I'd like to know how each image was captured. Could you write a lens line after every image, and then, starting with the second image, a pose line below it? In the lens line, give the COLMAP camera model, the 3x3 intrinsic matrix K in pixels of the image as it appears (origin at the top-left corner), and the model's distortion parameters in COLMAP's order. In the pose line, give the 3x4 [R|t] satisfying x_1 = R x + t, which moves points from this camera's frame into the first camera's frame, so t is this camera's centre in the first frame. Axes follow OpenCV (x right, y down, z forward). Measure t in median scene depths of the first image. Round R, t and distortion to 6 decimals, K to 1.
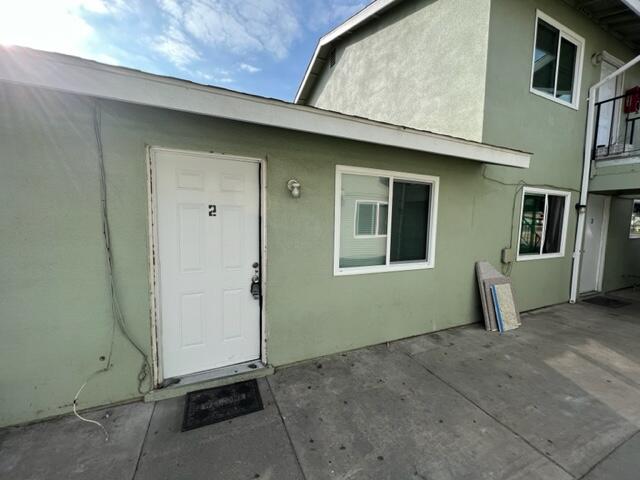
lens RADIAL K [[256.5, 0, 321.3], [0, 256.5, 239.3], [0, 0, 1]] dist [0.010107, -0.000419]
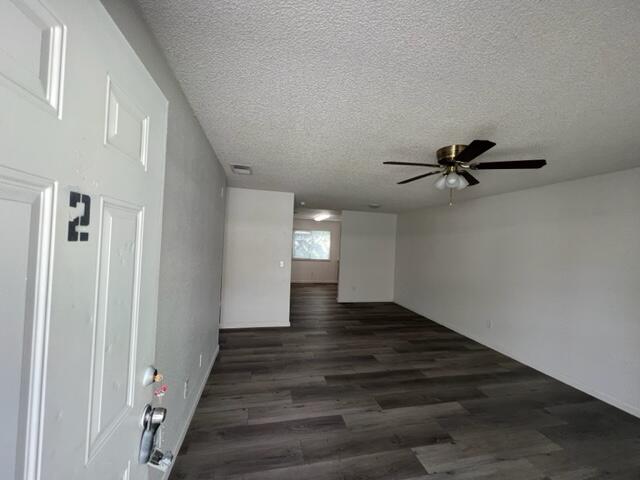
lens RADIAL K [[256.5, 0, 318.5], [0, 256.5, 238.2], [0, 0, 1]] dist [0.010107, -0.000419]
pose [[0.184354, -0.004841, 0.982848, -0.613421], [0.042277, 0.999101, -0.003009, -0.082470], [-0.981950, 0.042107, 0.184393, 0.744098]]
